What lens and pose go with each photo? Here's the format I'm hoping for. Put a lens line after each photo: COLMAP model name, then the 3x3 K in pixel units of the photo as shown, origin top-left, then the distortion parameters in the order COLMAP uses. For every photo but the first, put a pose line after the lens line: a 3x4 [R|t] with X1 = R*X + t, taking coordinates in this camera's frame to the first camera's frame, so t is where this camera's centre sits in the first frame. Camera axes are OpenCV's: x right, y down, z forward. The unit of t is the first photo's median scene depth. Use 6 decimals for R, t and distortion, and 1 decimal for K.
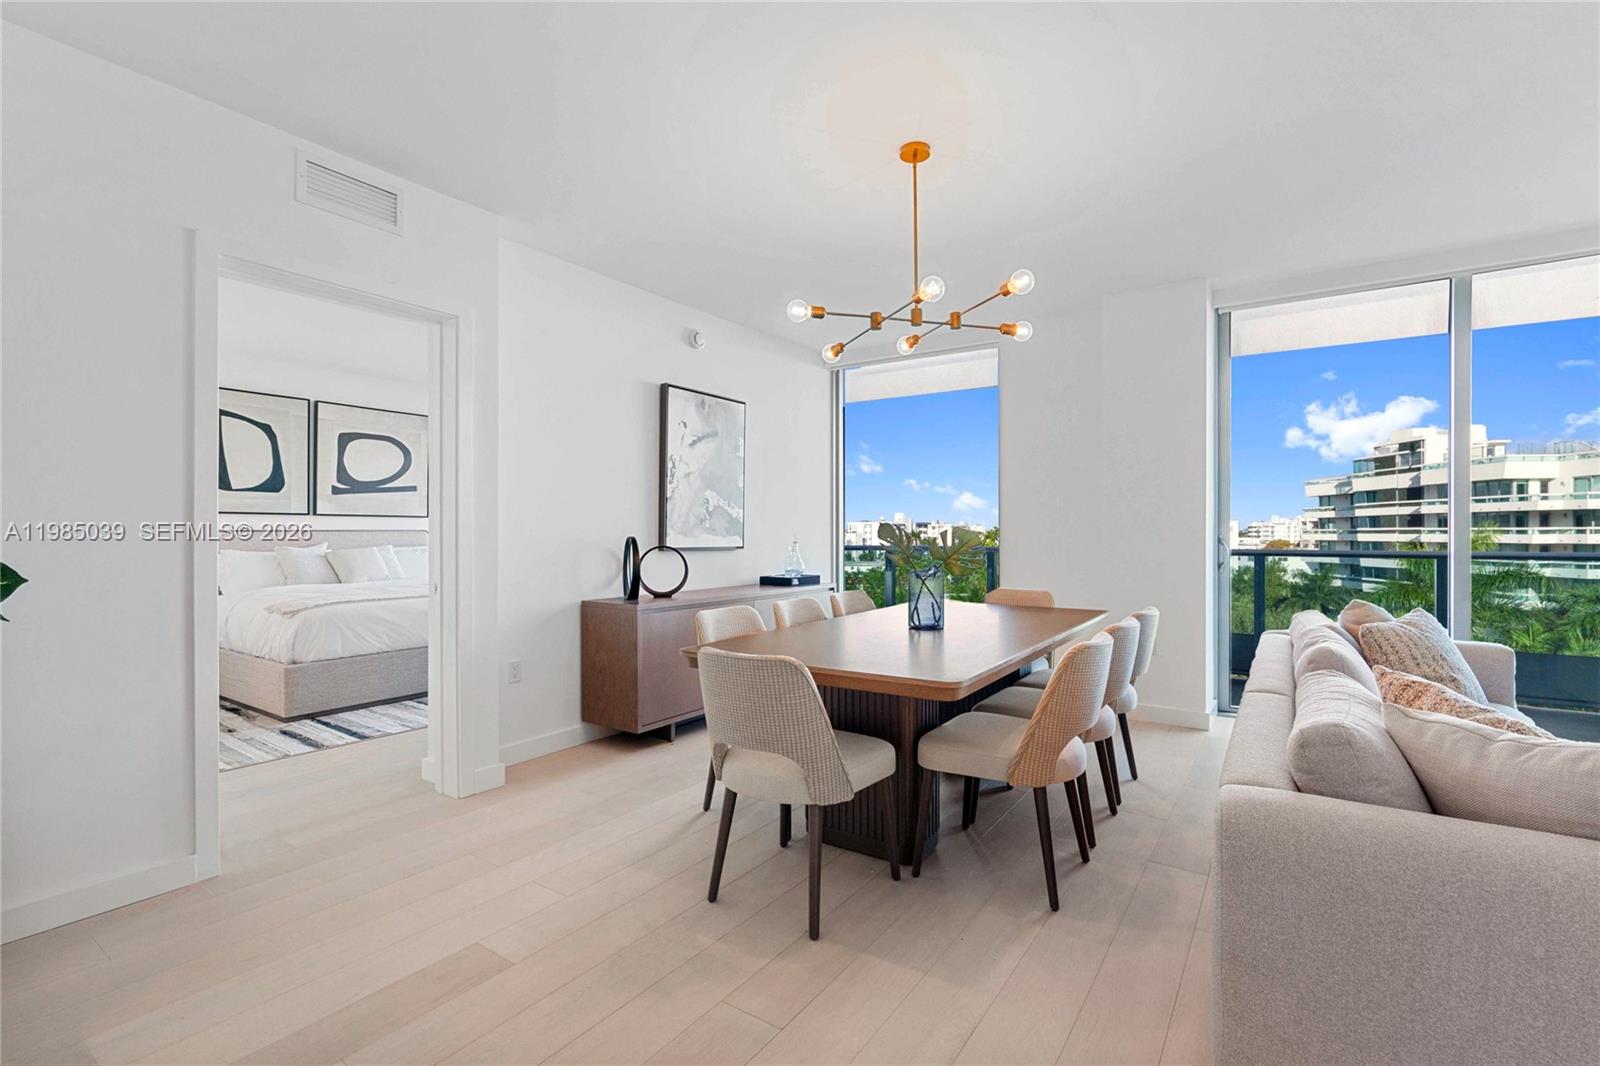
lens RADIAL K [[722.9, 0, 802.3], [0, 722.9, 531.8], [0, 0, 1]] dist [-0.001160, 0.000771]
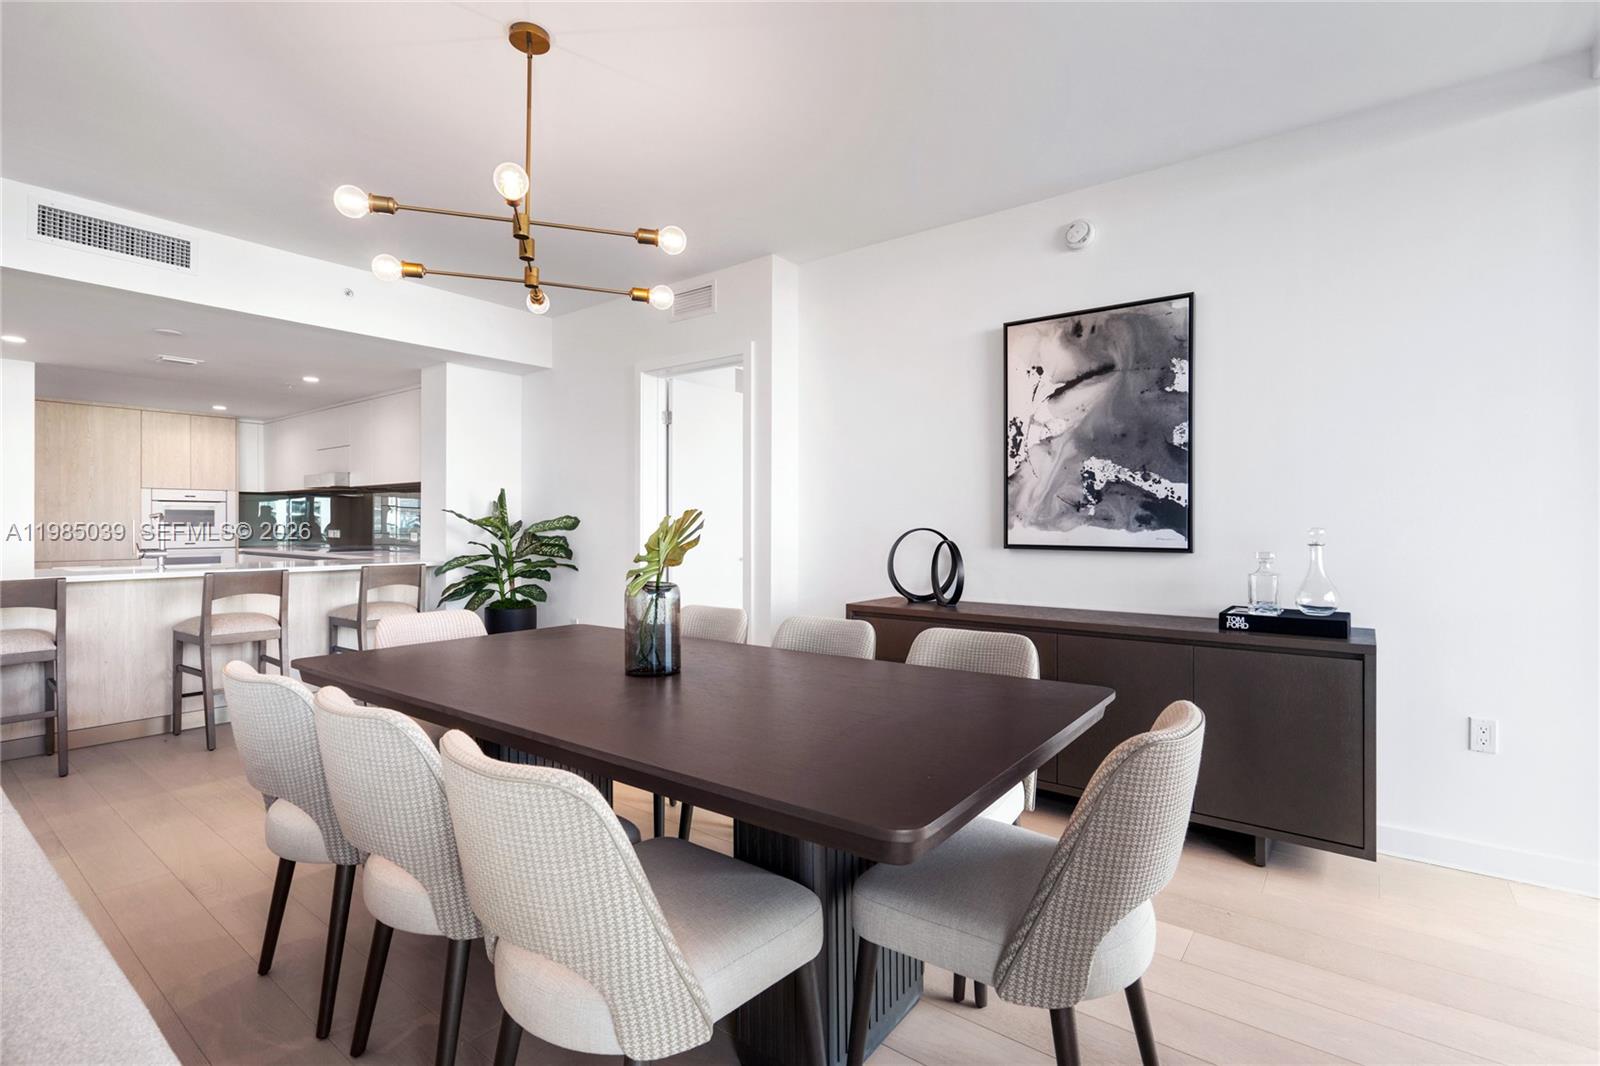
lens RADIAL K [[738.6, 0, 800.0], [0, 738.6, 533.0], [0, 0, 1]] dist [0.000790, 0.000479]
pose [[-0.046983, 0.014110, -0.998796, 0.541486], [0.000152, 0.999900, 0.014118, 0.000250], [0.998896, 0.000511, -0.046980, 0.759000]]
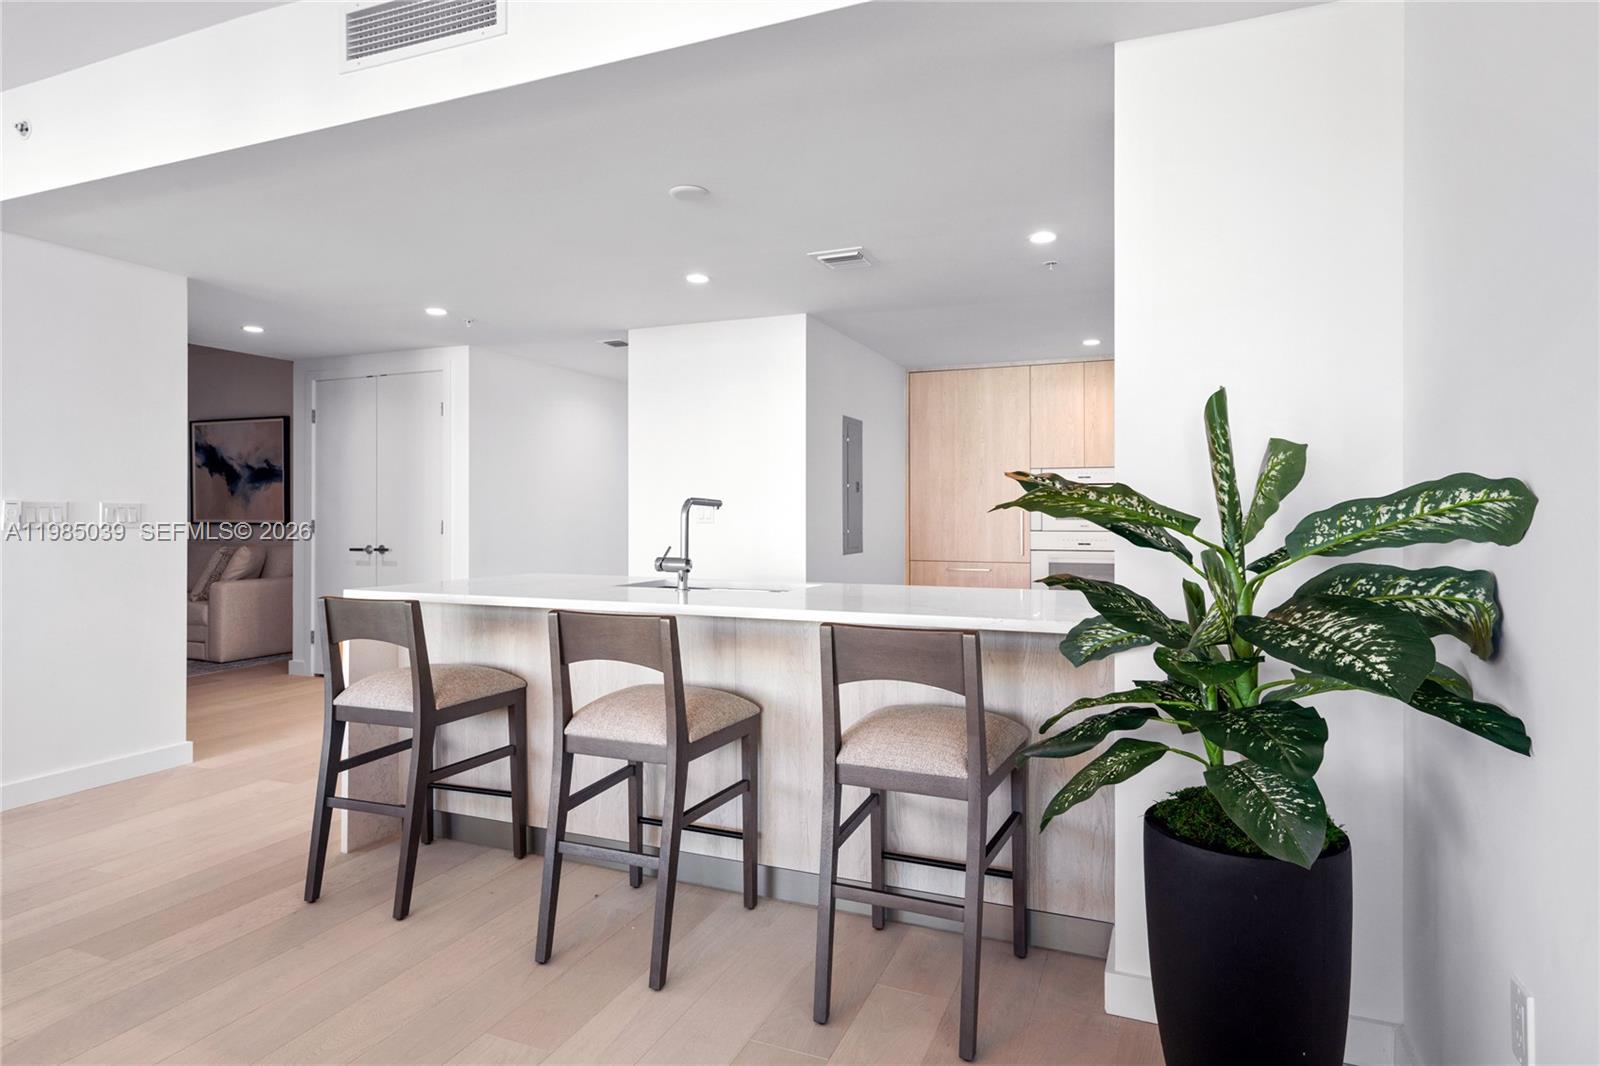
lens RADIAL K [[874.3, 0, 802.1], [0, 874.3, 515.7], [0, 0, 1]] dist [0.001770, 0.000396]
pose [[-0.975722, -0.000573, -0.219011, -0.253472], [-0.000515, 1.000000, -0.000322, 0.002782], [0.219011, -0.000201, -0.975722, 0.585471]]
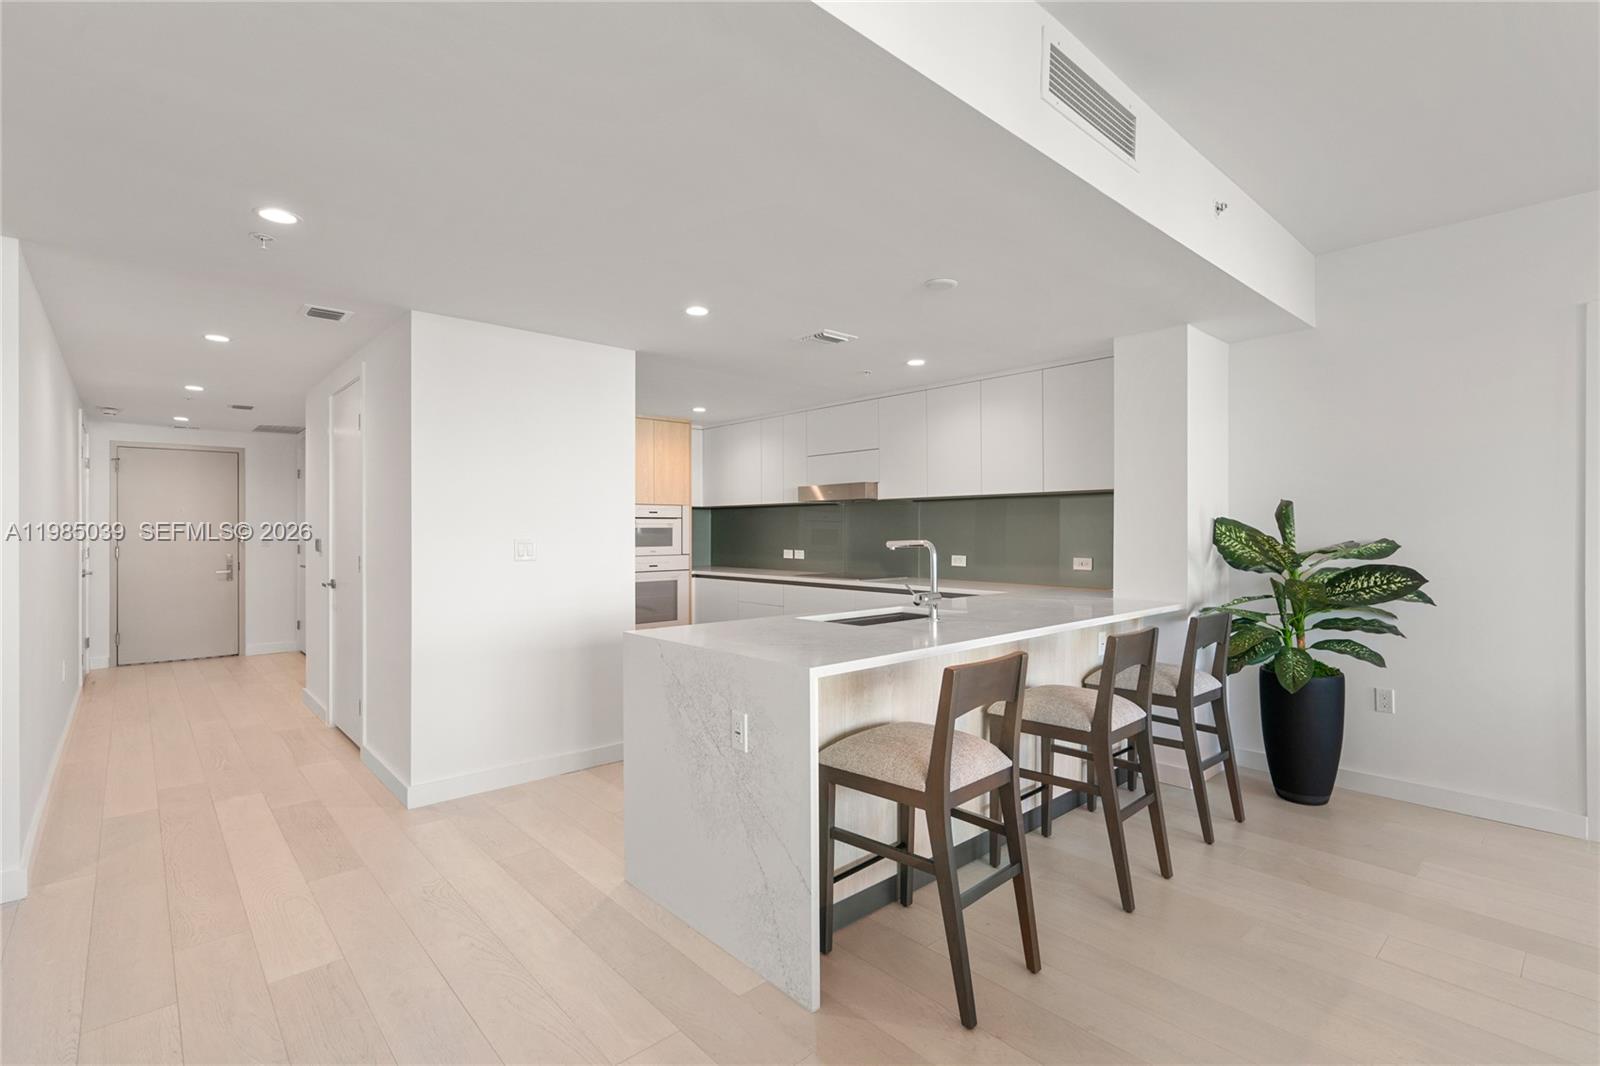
lens RADIAL K [[722.9, 0, 802.3], [0, 722.9, 531.8], [0, 0, 1]] dist [-0.001160, 0.000771]
pose [[-0.219701, 0.001931, -0.975565, 0.309989], [0.003723, 0.999992, 0.001141, -0.019373], [0.975560, -0.003382, -0.219706, -0.019587]]
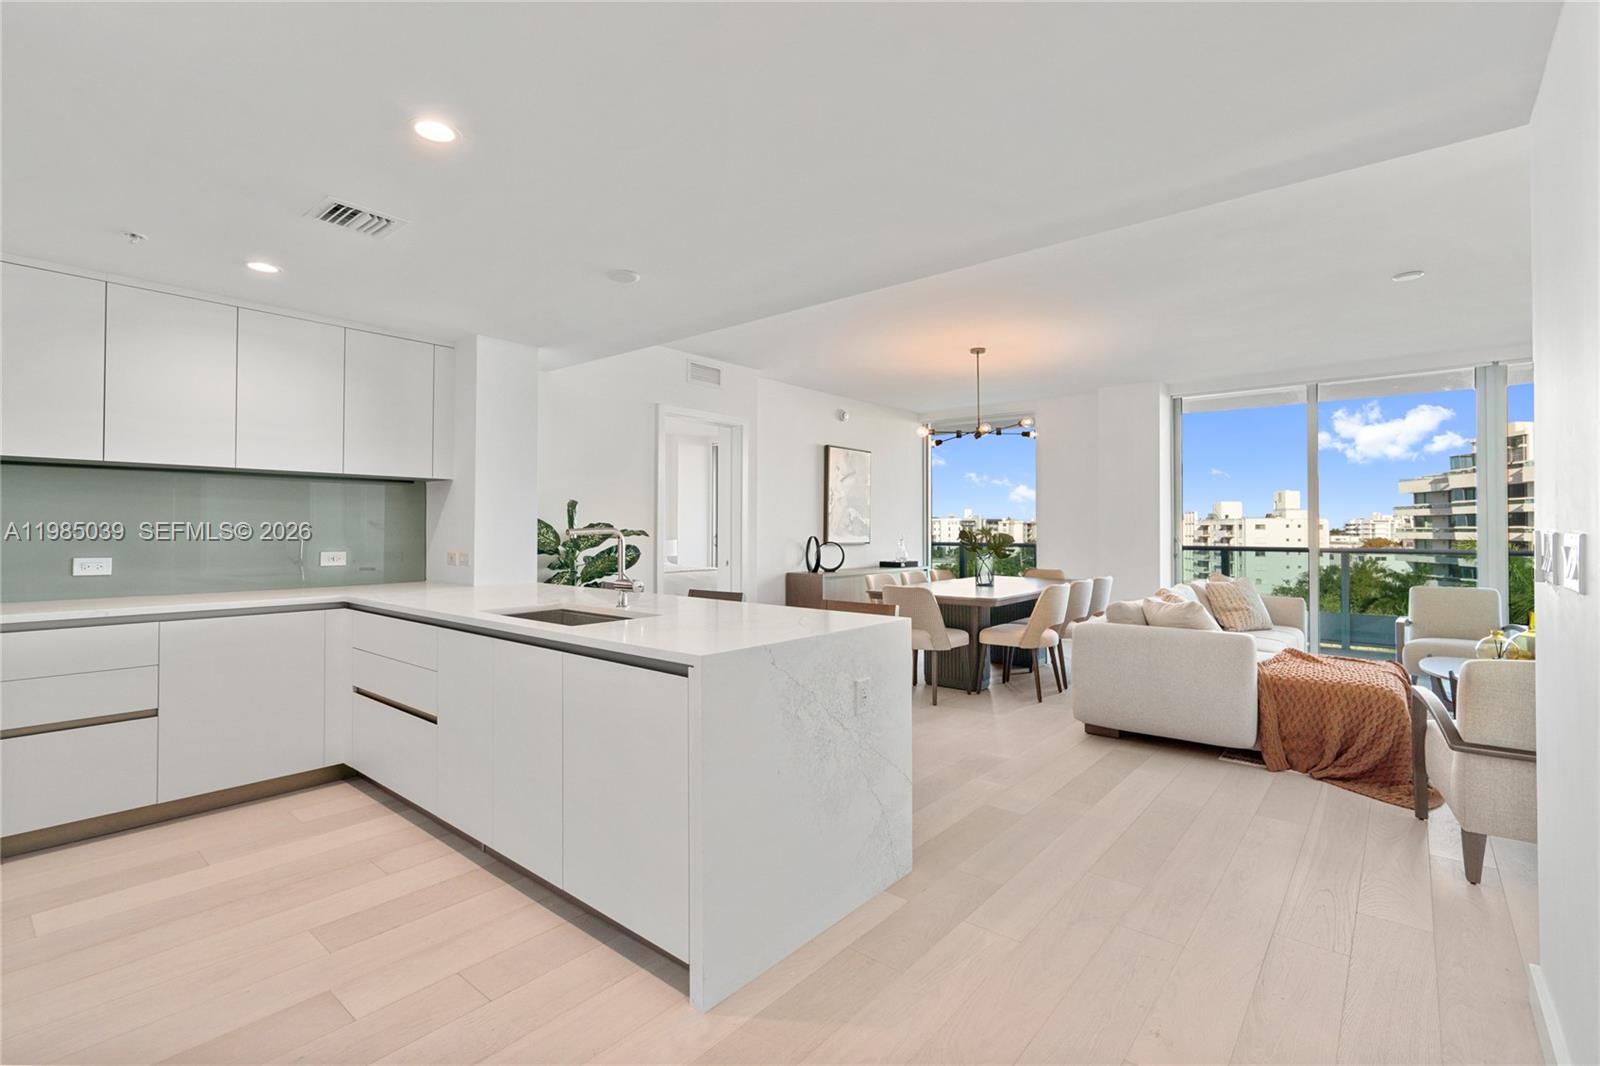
lens RADIAL K [[717.6, 0, 795.9], [0, 717.6, 514.3], [0, 0, 1]] dist [-0.003939, -0.000676]
pose [[0.994628, 0.001331, -0.103503, -0.083976], [-0.003286, 0.999819, -0.018725, -0.011708], [0.103460, 0.018964, 0.994453, -0.611197]]
